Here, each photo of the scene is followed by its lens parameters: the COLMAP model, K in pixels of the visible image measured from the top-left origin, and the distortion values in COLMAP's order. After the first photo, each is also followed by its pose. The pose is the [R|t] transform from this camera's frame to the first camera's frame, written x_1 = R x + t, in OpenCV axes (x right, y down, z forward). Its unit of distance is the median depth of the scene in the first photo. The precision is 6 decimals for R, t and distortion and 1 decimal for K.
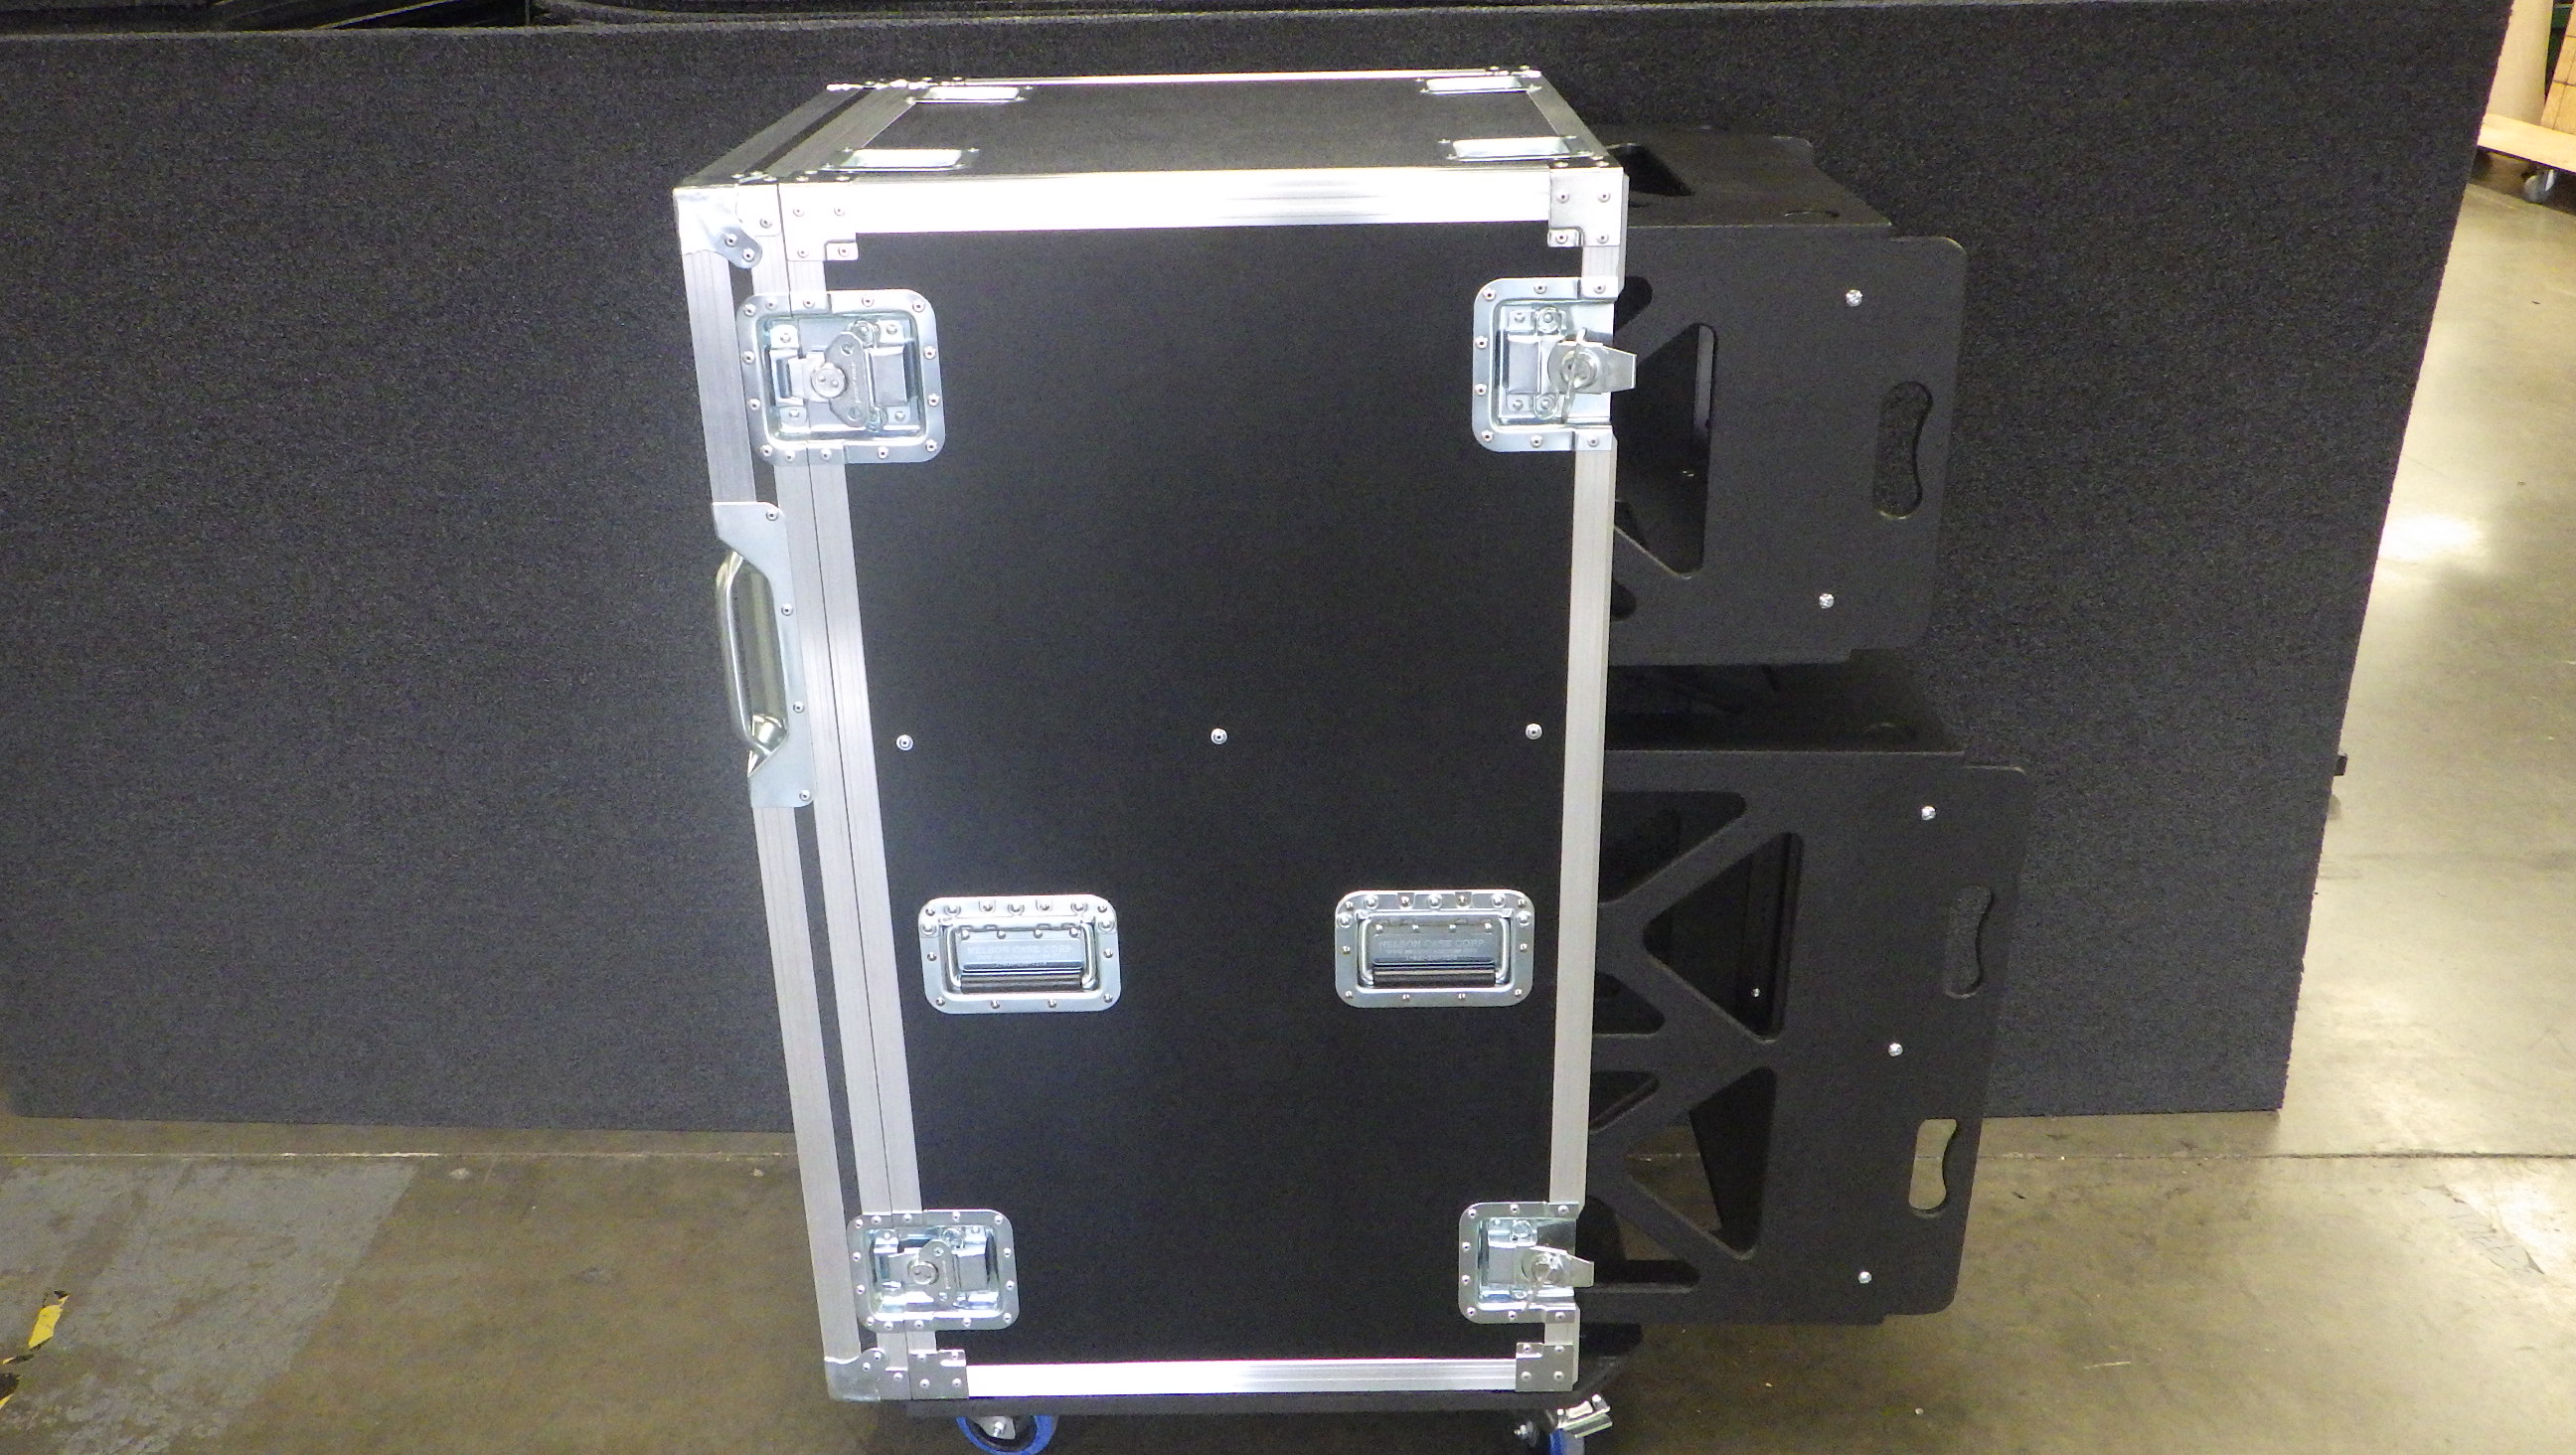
lens RADIAL K [[2162.7, 0, 1288.3], [0, 2162.7, 702.9], [0, 0, 1]] dist [-0.000736, 0.001733]
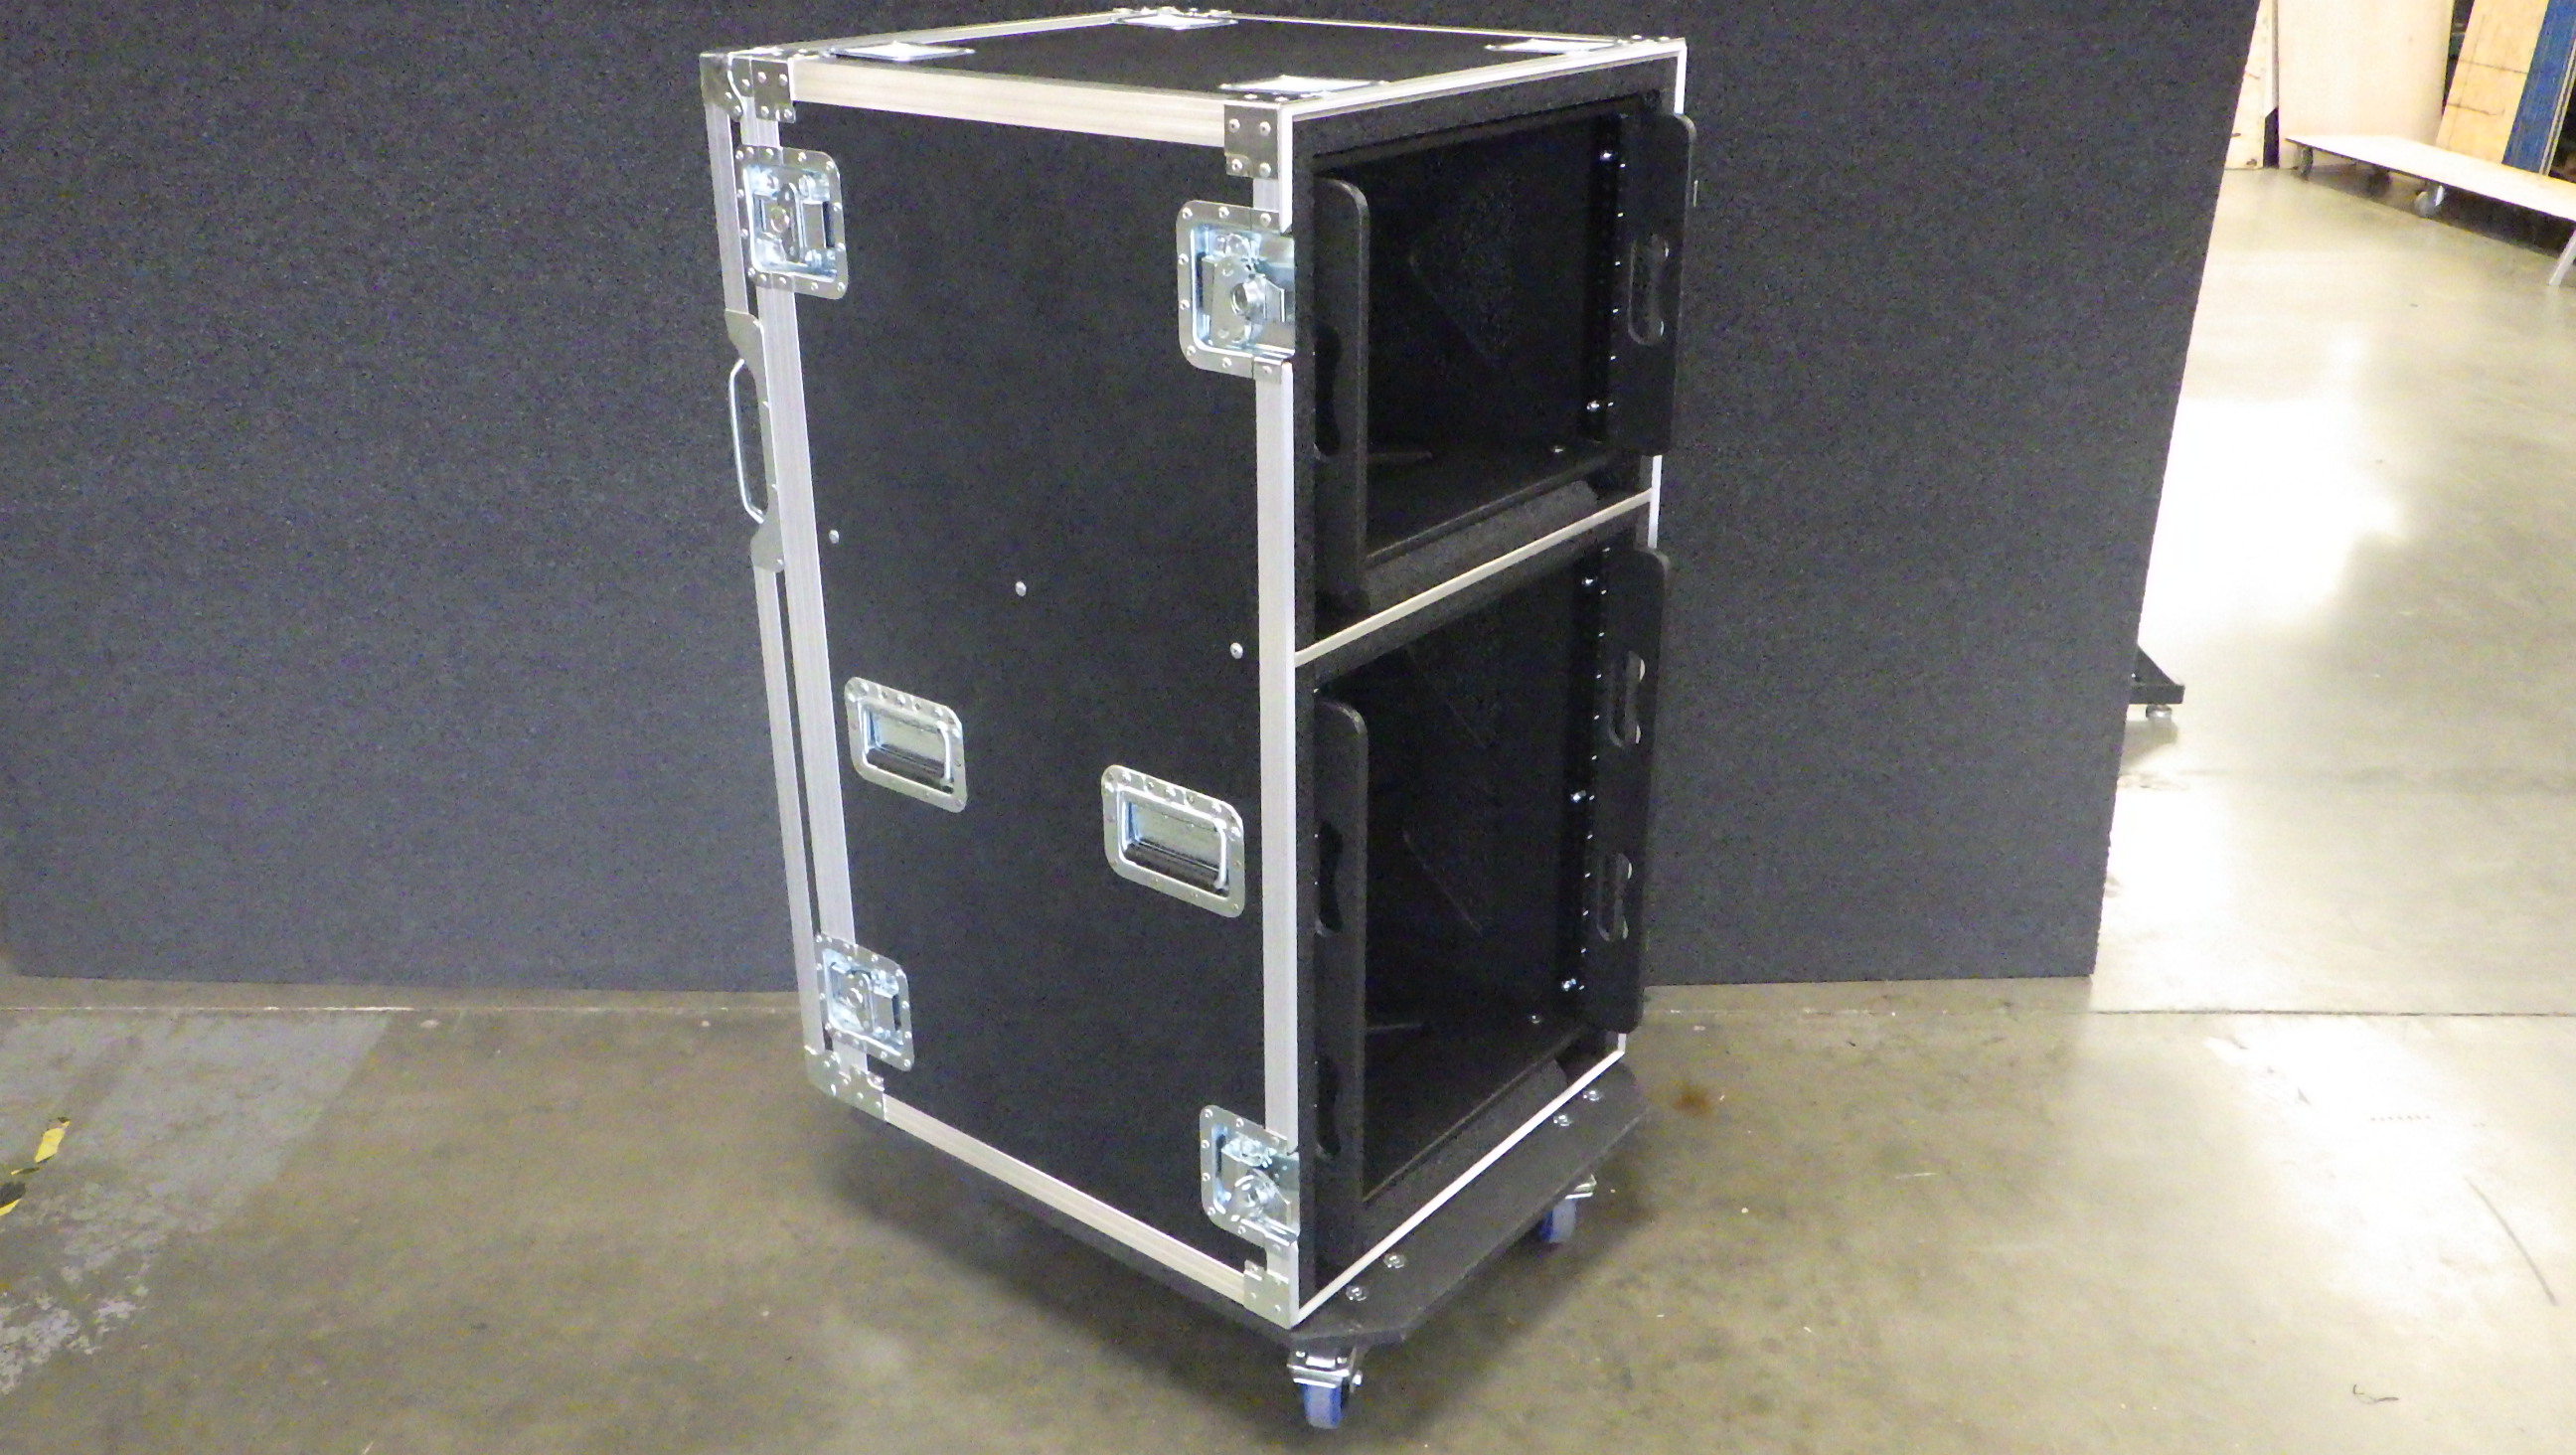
lens RADIAL K [[2162.7, 0, 1289.0], [0, 2162.7, 705.5], [0, 0, 1]] dist [-0.000736, 0.001733]
pose [[0.999793, 0.006994, 0.019102, 0.028969], [-0.006748, 0.999894, -0.012934, 0.073474], [-0.019190, 0.012802, 0.999734, -0.105825]]
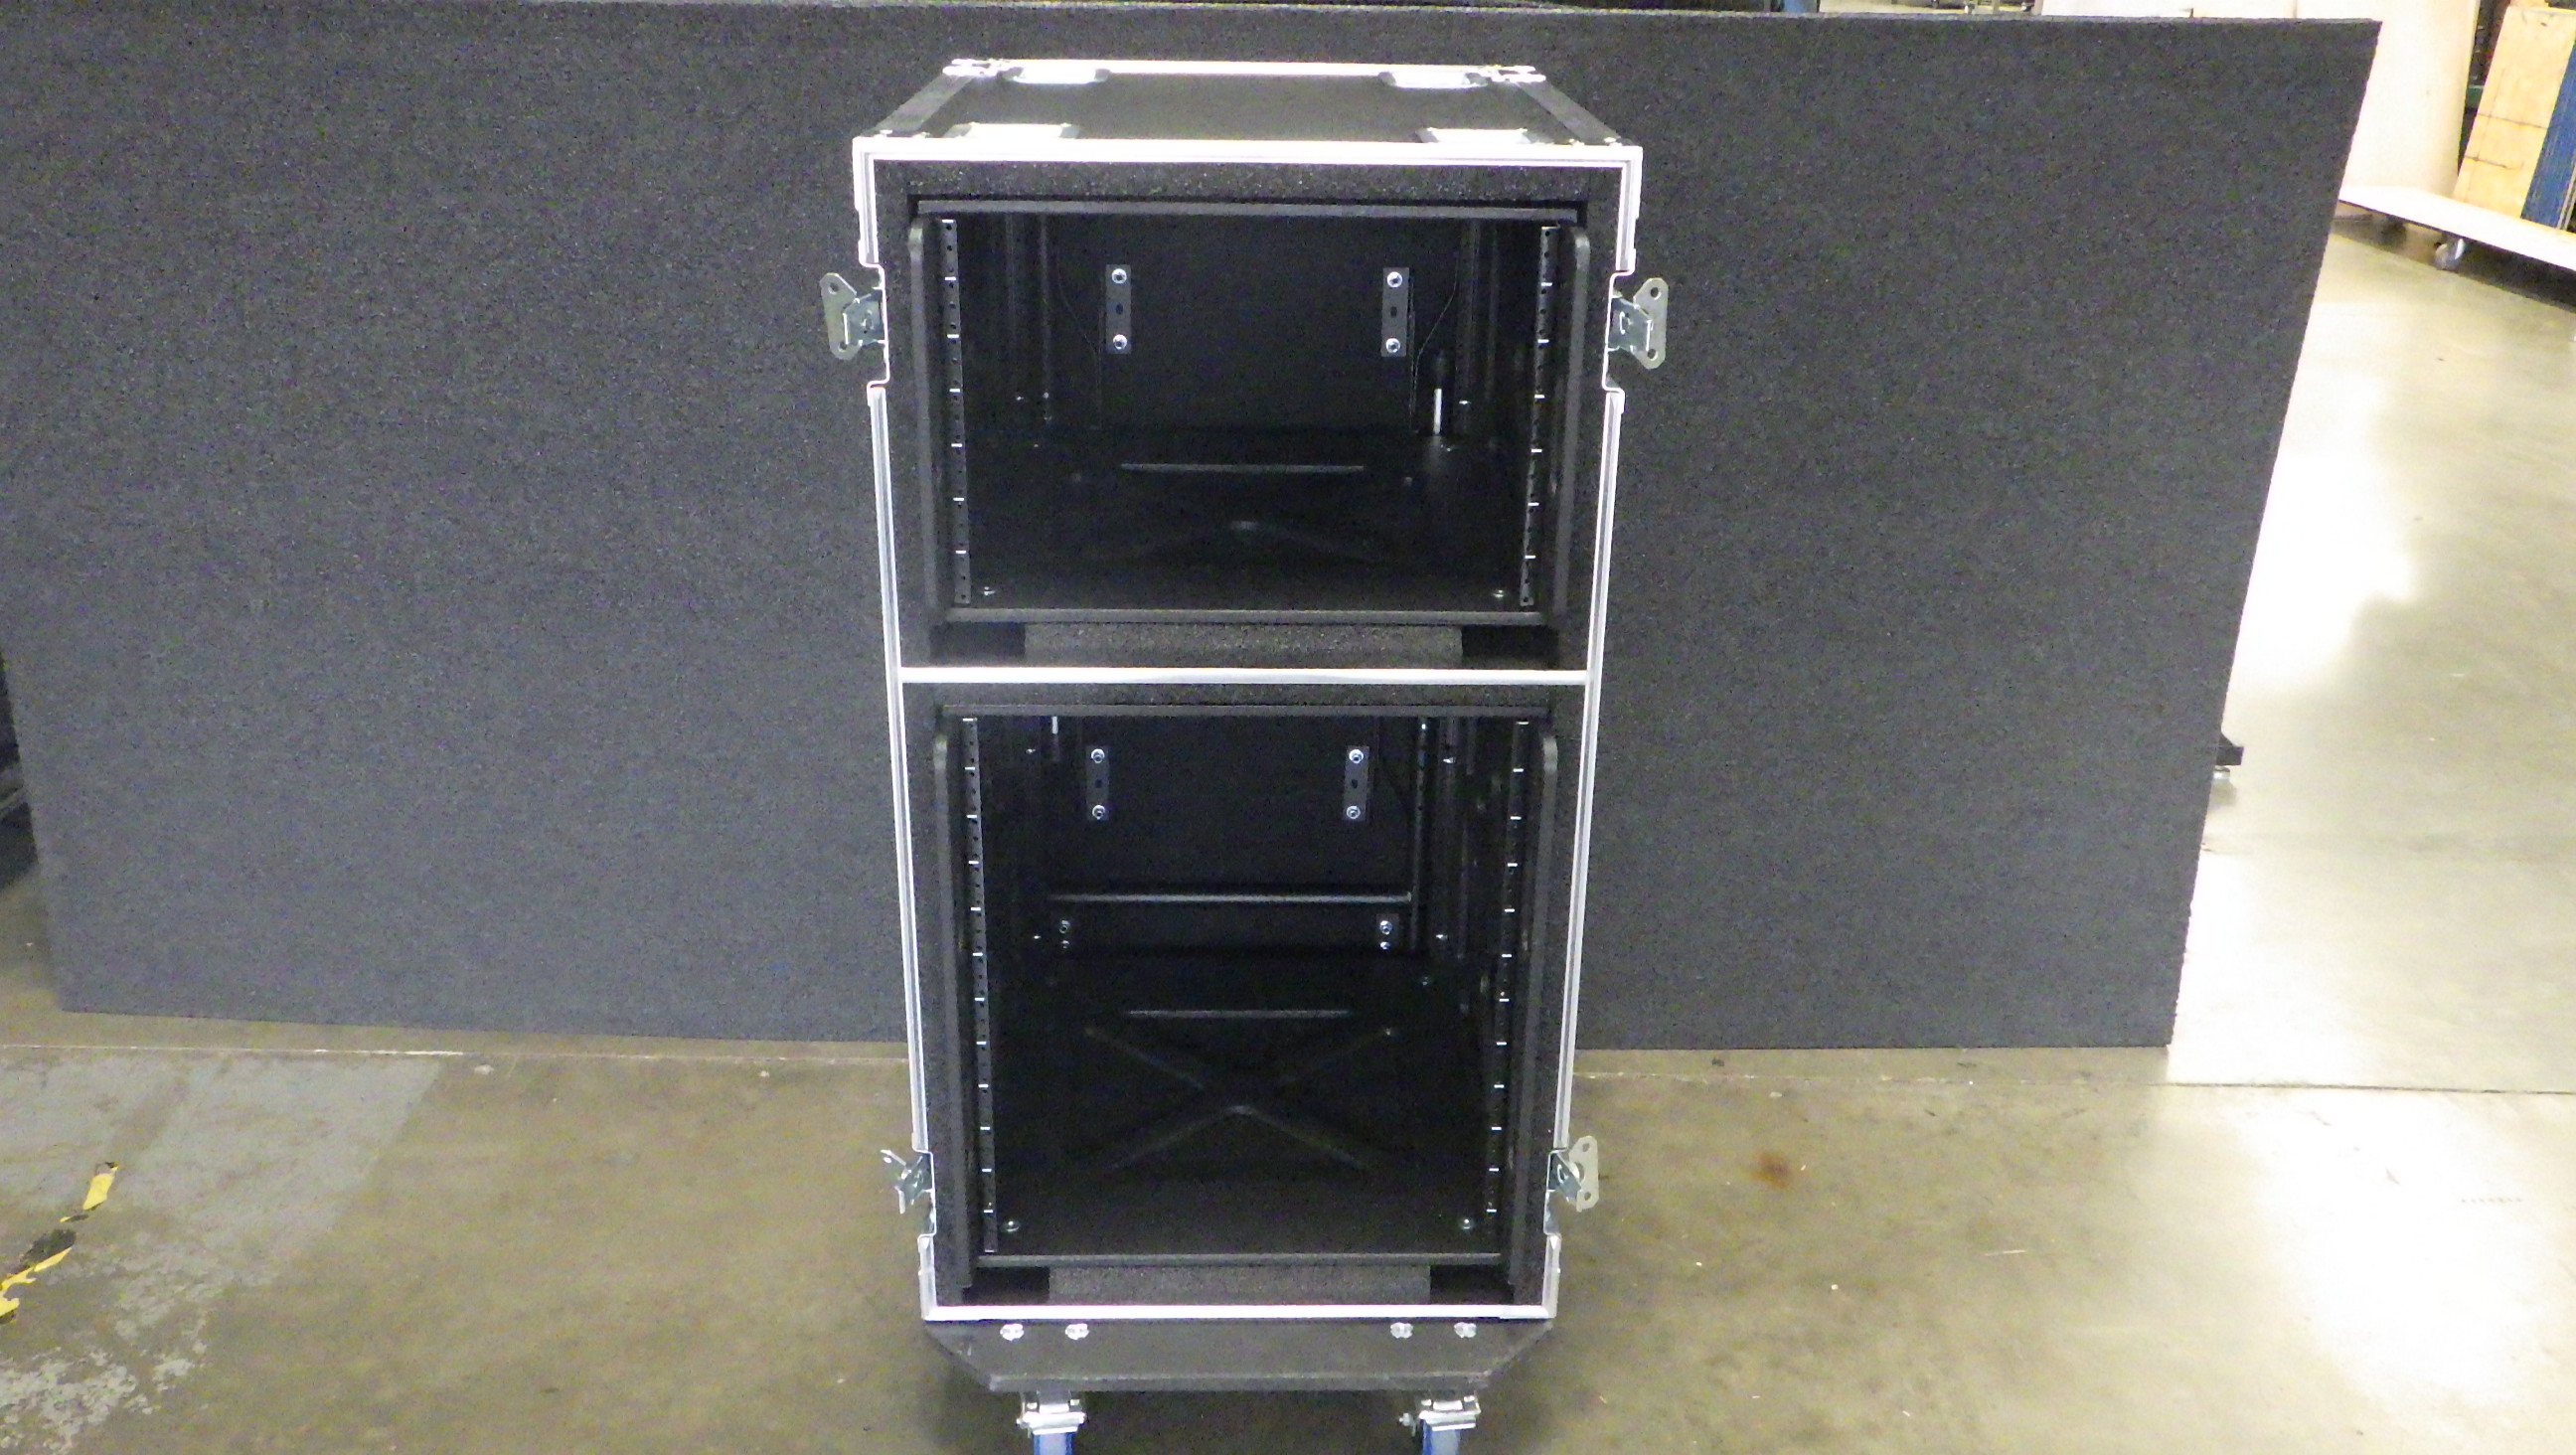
lens RADIAL K [[2162.7, 0, 1289.2], [0, 2162.7, 701.6], [0, 0, 1]] dist [-0.000736, 0.001733]
pose [[0.999347, 0.024385, 0.026662, -0.019835], [-0.023722, 0.999408, -0.024907, 0.057058], [-0.027253, 0.024258, 0.999334, -0.088717]]
